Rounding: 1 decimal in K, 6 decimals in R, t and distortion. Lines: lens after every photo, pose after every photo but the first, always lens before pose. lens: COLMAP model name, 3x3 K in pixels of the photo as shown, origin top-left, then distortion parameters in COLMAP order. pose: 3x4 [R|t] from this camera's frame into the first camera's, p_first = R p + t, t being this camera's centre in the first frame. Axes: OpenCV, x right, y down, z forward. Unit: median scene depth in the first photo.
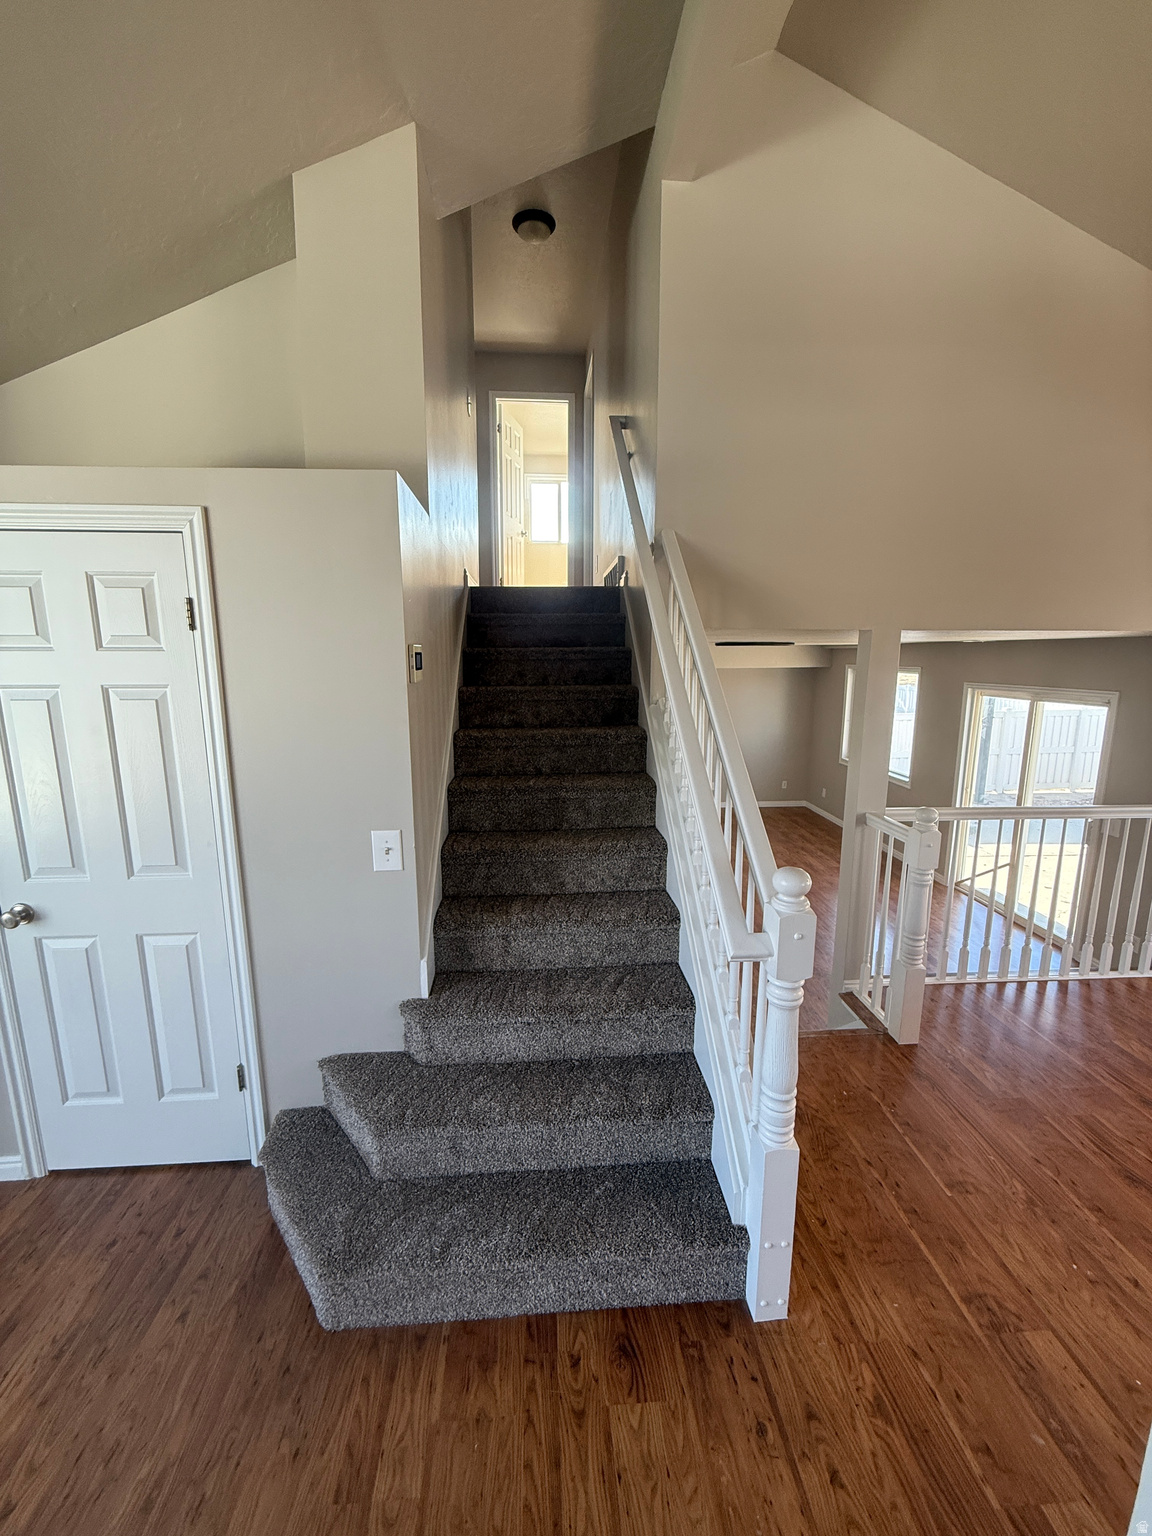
lens RADIAL K [[612.6, 0, 574.9], [0, 612.6, 763.9], [0, 0, 1]] dist [0.001333, -0.000157]
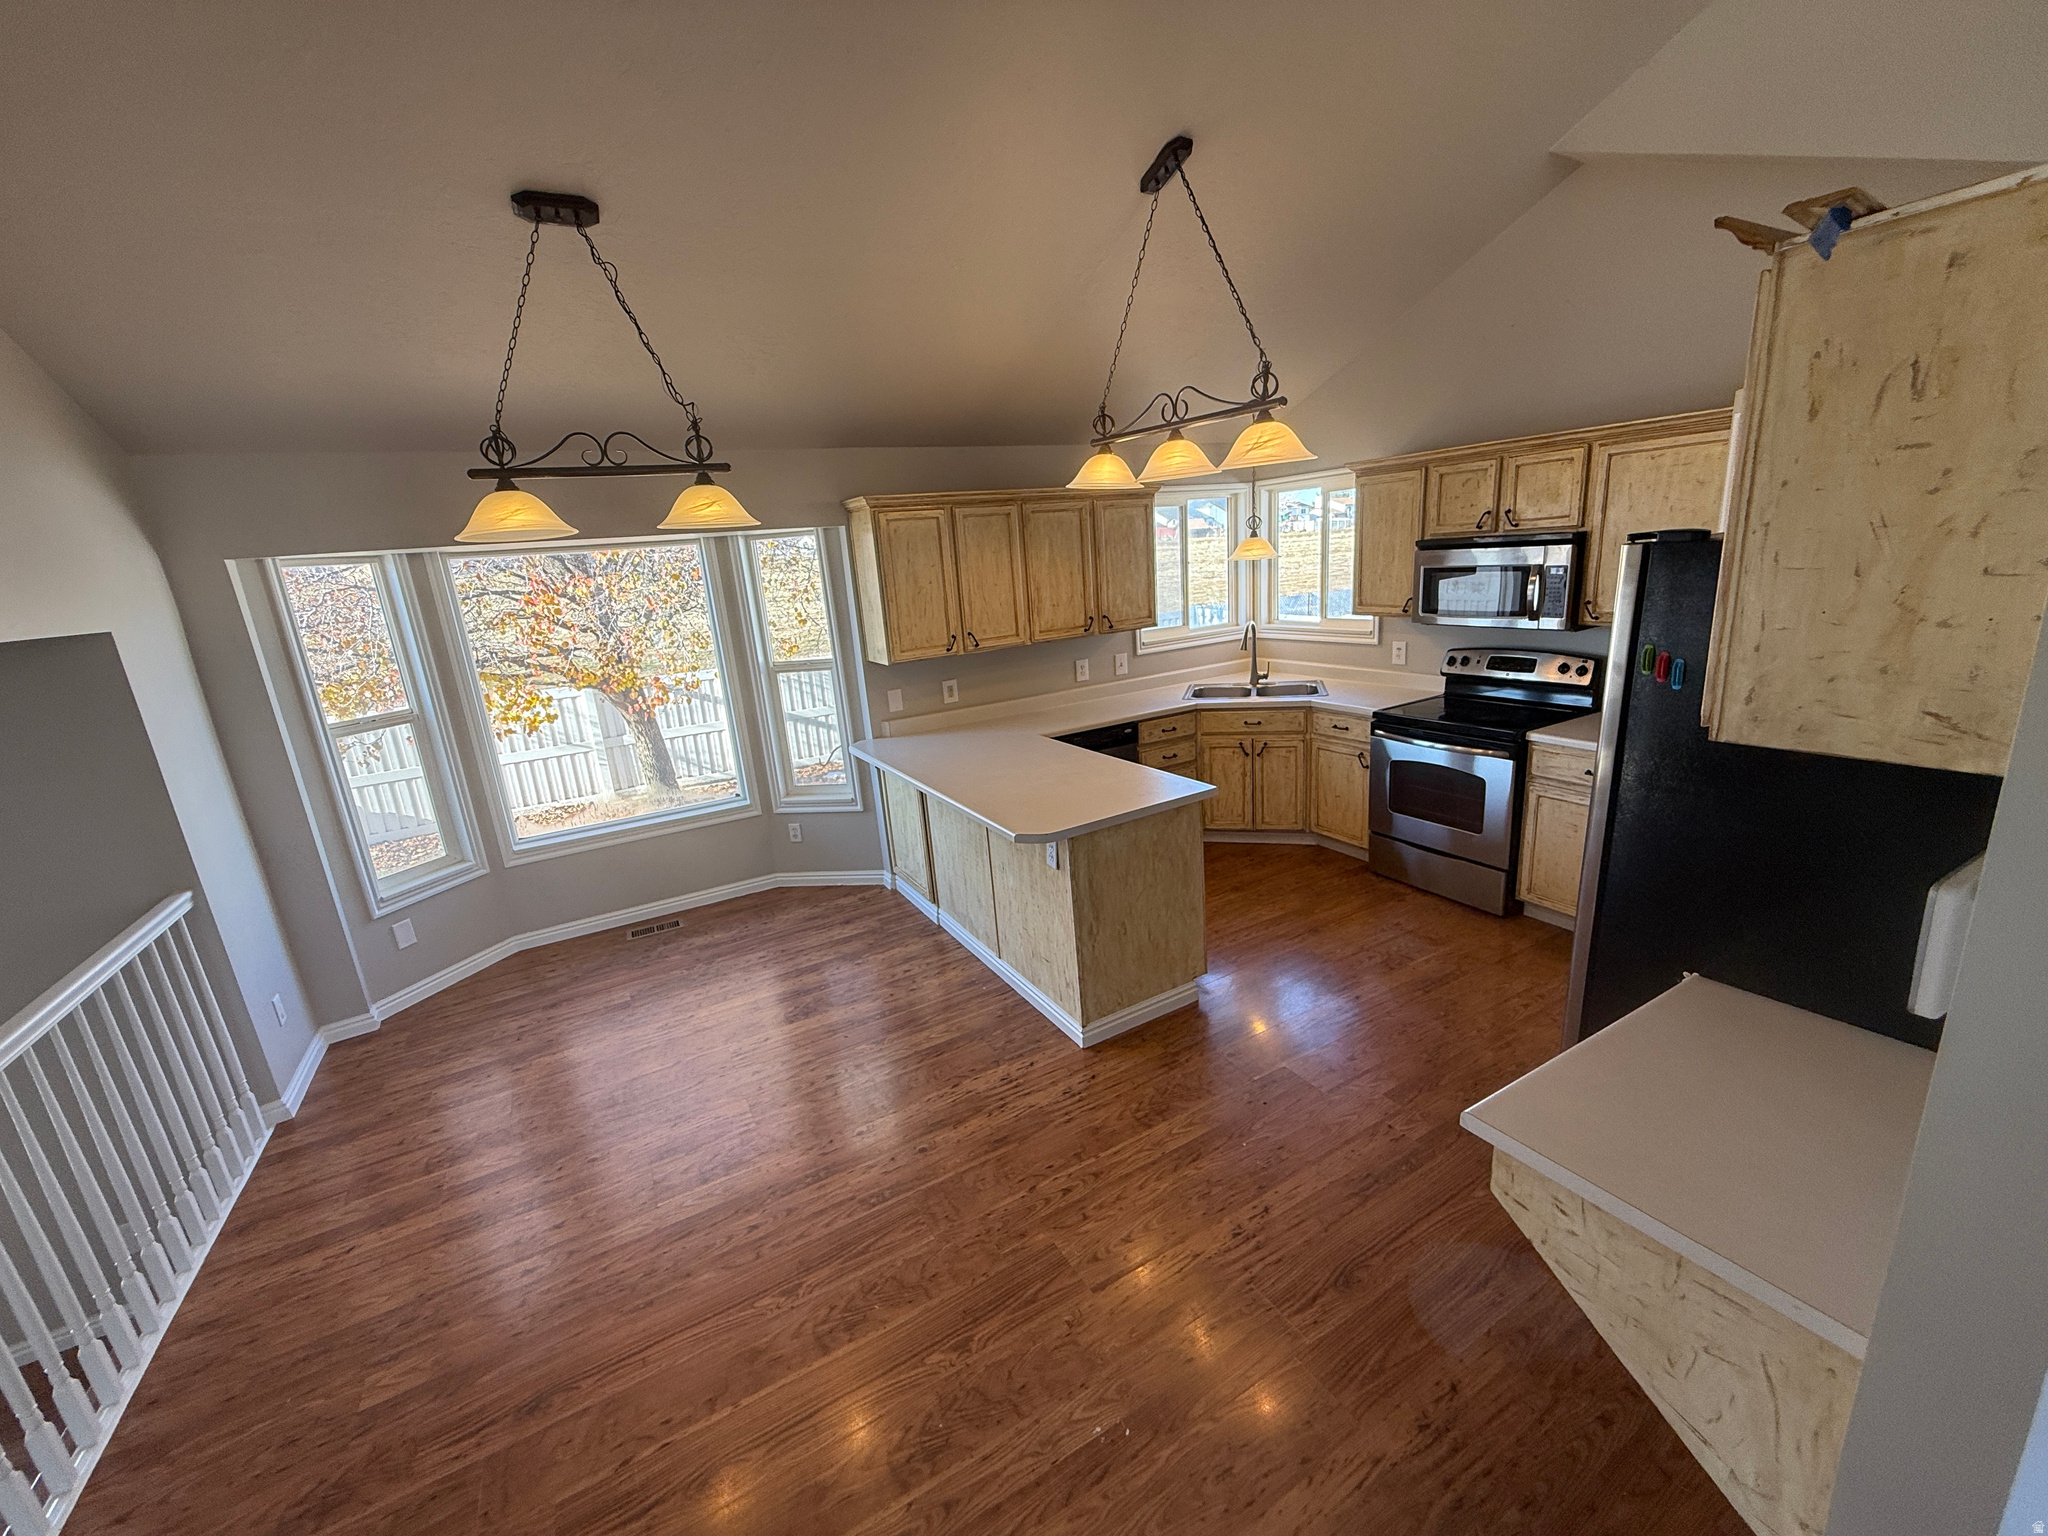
lens RADIAL K [[816.8, 0, 1020.7], [0, 816.8, 770.4], [0, 0, 1]] dist [0.001333, -0.000157]
pose [[-0.425626, -0.204810, 0.881417, 0.082493], [0.234682, 0.915738, 0.326110, -0.097134], [-0.873938, 0.345654, -0.341696, 0.359988]]
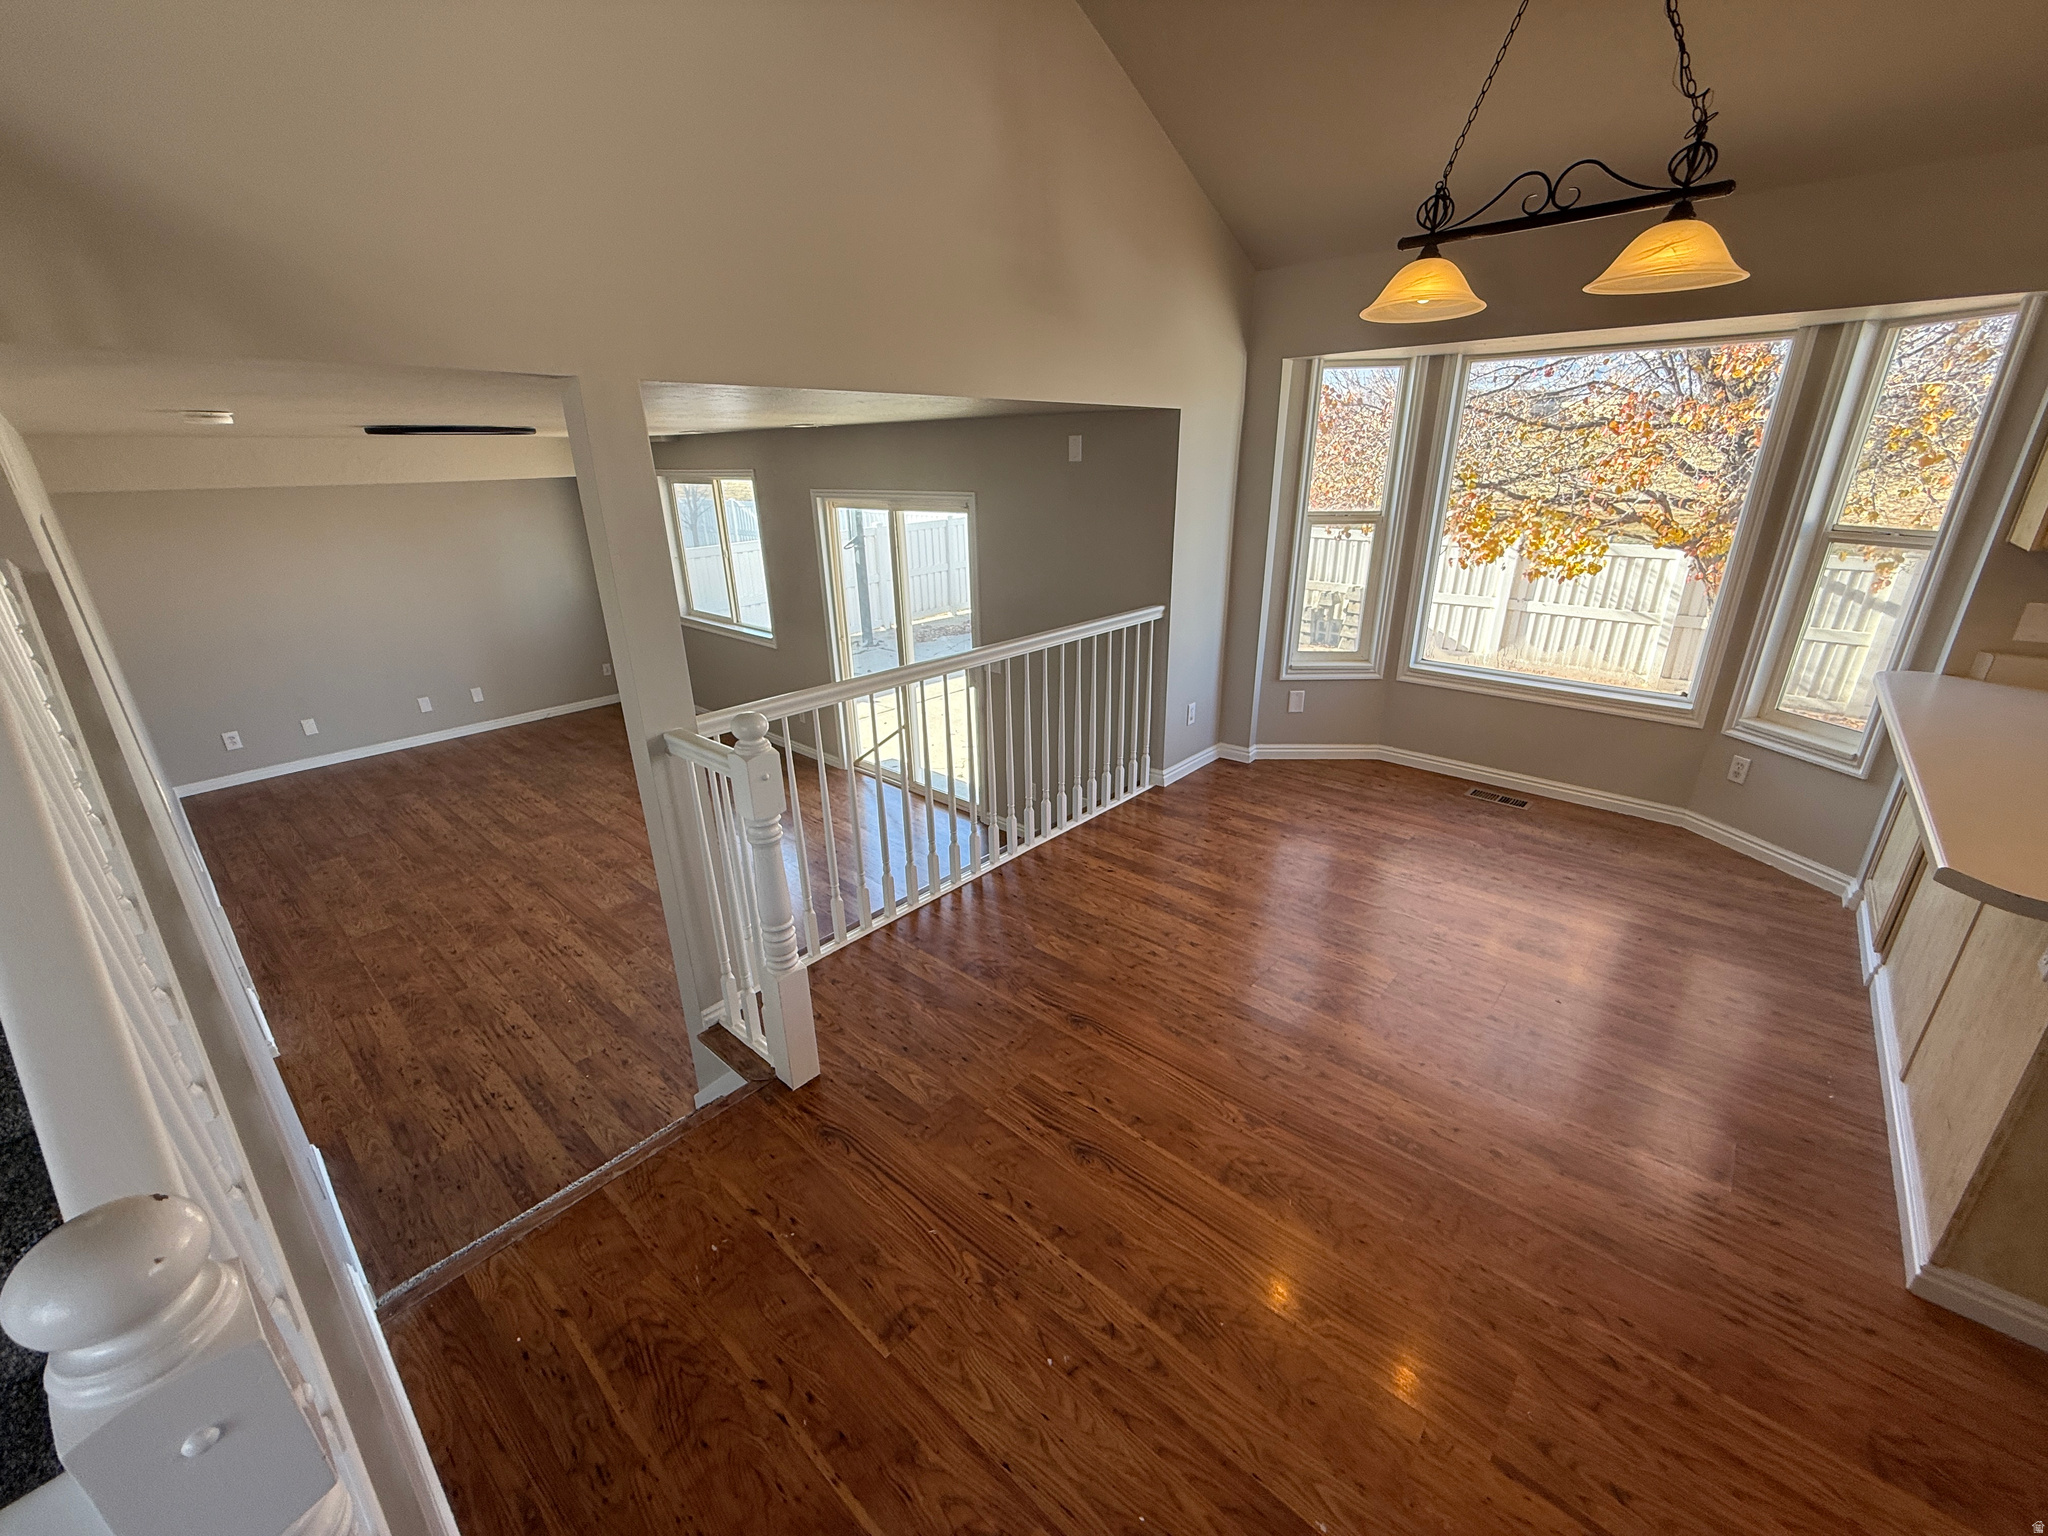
lens RADIAL K [[816.8, 0, 1020.3], [0, 816.8, 770.1], [0, 0, 1]] dist [0.001333, -0.000157]
pose [[0.714792, -0.262879, 0.648049, 0.155643], [0.140263, 0.961721, 0.235411, -0.012091], [-0.685127, -0.077372, 0.724303, 0.172321]]
